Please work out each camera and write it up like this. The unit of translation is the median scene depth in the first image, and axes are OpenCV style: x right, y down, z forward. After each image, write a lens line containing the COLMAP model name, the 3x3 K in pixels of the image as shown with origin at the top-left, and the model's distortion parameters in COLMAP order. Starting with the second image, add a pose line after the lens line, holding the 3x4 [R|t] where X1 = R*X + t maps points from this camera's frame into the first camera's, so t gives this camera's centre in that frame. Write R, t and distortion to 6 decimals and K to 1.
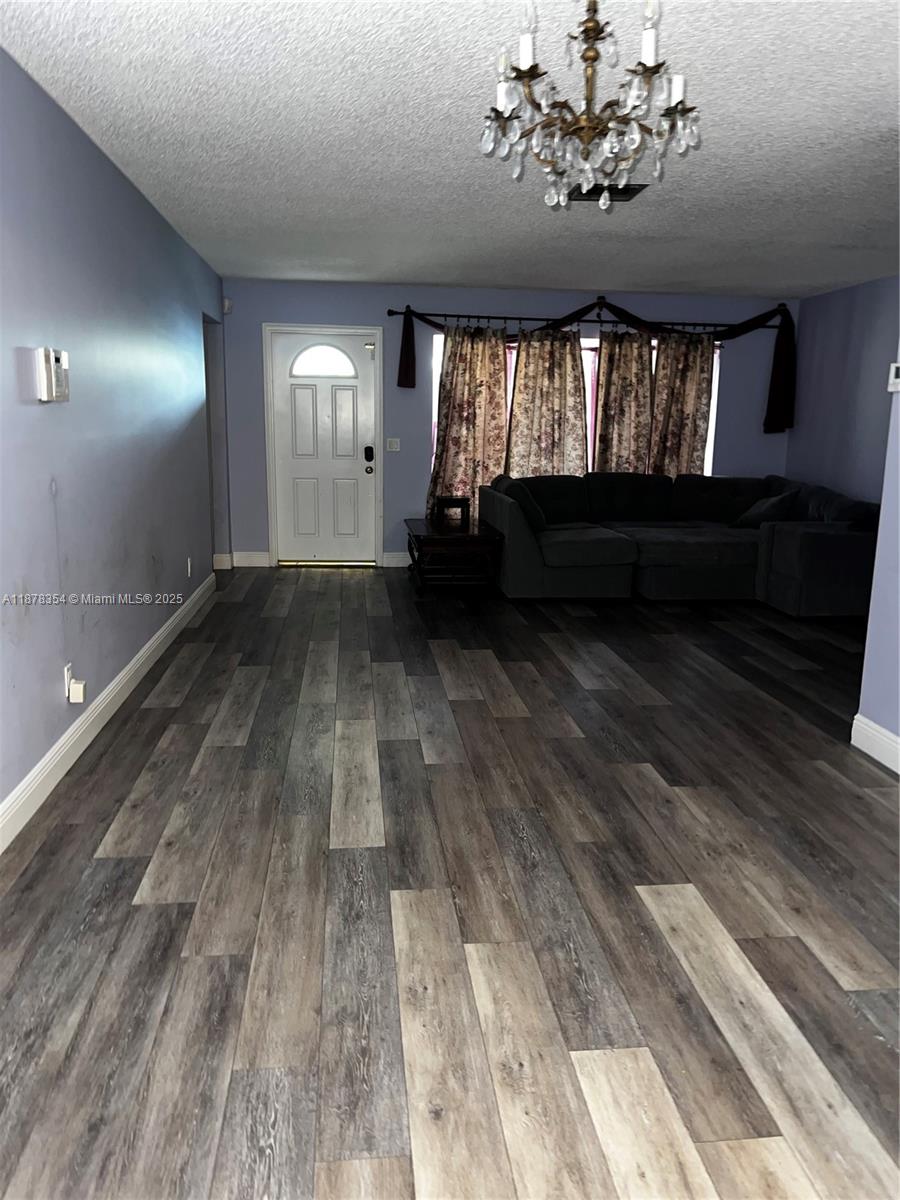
lens RADIAL K [[904.6, 0, 450.2], [0, 904.6, 599.3], [0, 0, 1]] dist [0.053845, -0.063838]
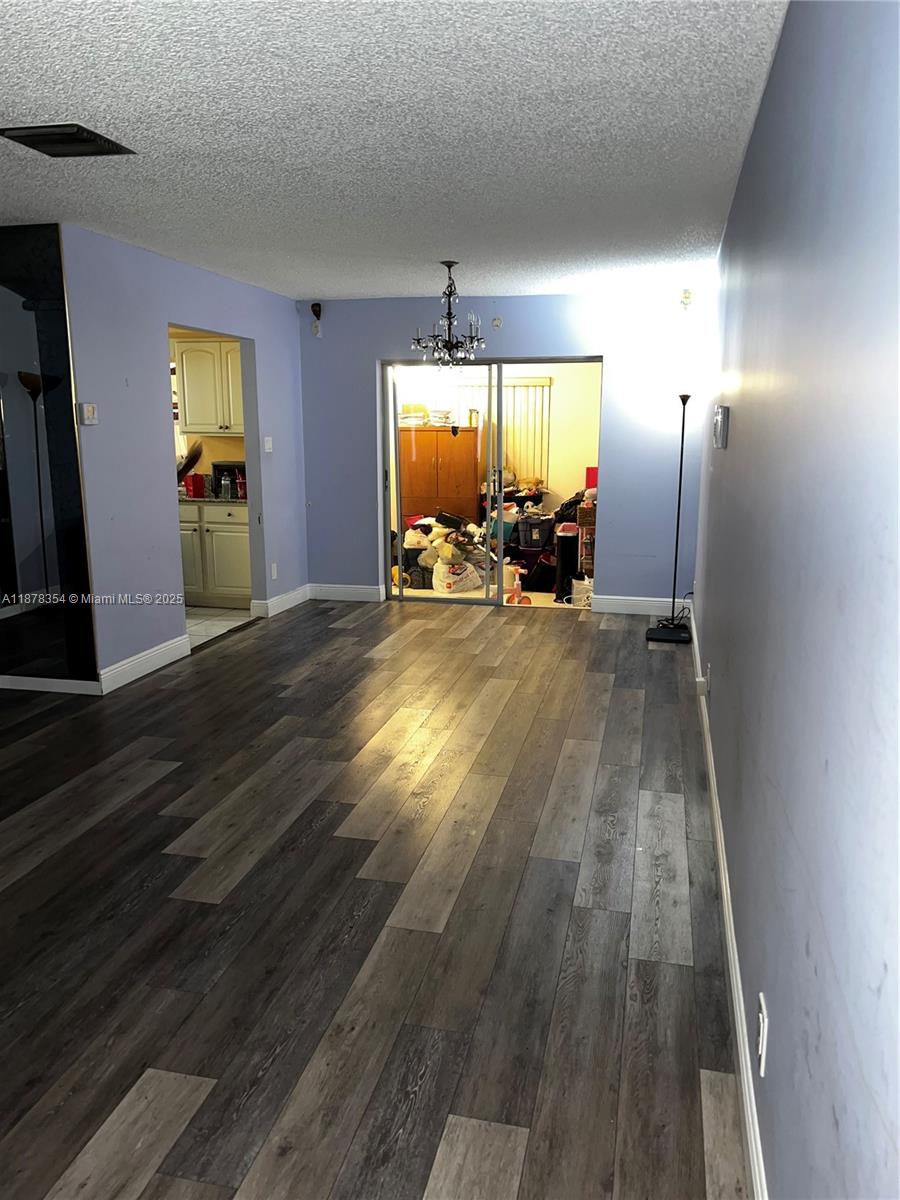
lens RADIAL K [[904.6, 0, 450.4], [0, 904.6, 600.7], [0, 0, 1]] dist [0.053845, -0.063838]
pose [[-0.944027, -0.079127, 0.320238, -0.443651], [0.050615, 0.924561, 0.377657, -0.444976], [-0.325963, 0.372727, -0.868806, 1.984529]]
